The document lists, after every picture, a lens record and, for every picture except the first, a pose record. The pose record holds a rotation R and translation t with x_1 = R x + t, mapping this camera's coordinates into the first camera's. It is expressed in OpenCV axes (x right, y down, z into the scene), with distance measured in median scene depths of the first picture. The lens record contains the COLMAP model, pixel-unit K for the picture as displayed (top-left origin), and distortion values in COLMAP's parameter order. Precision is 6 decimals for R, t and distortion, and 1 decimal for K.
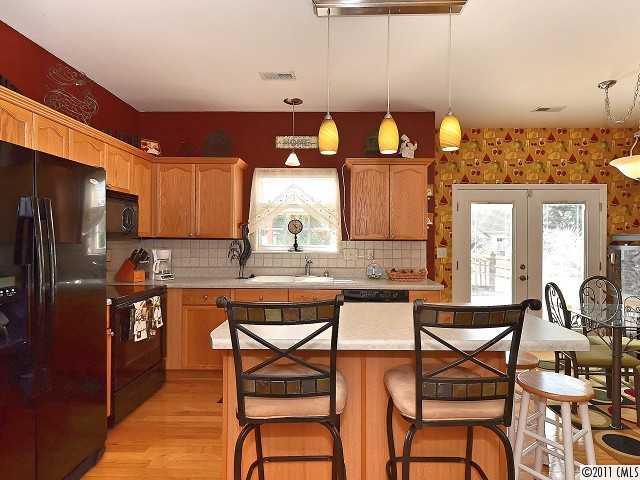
lens RADIAL K [[323.9, 0, 320.0], [0, 323.9, 240.0], [0, 0, 1]] dist [-0.000431, -0.001083]
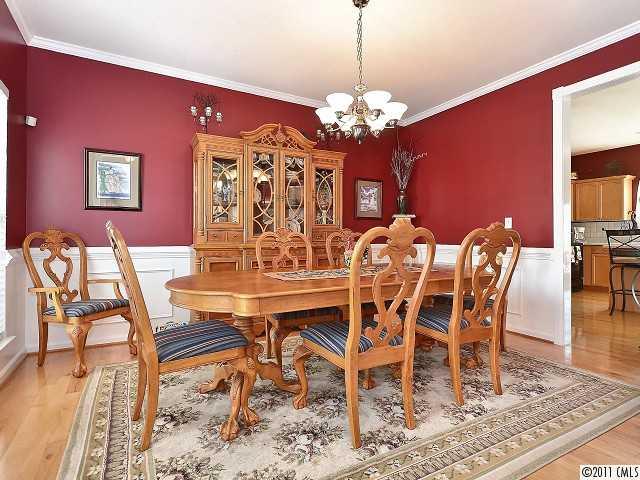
lens RADIAL K [[357.2, 0, 320.0], [0, 357.2, 240.0], [0, 0, 1]] dist [-0.000501, -0.000588]
pose [[0.505986, -0.002410, -0.862538, 0.665536], [0.000527, 0.999997, -0.002485, 0.123914], [0.862541, 0.000803, 0.505986, -1.652509]]
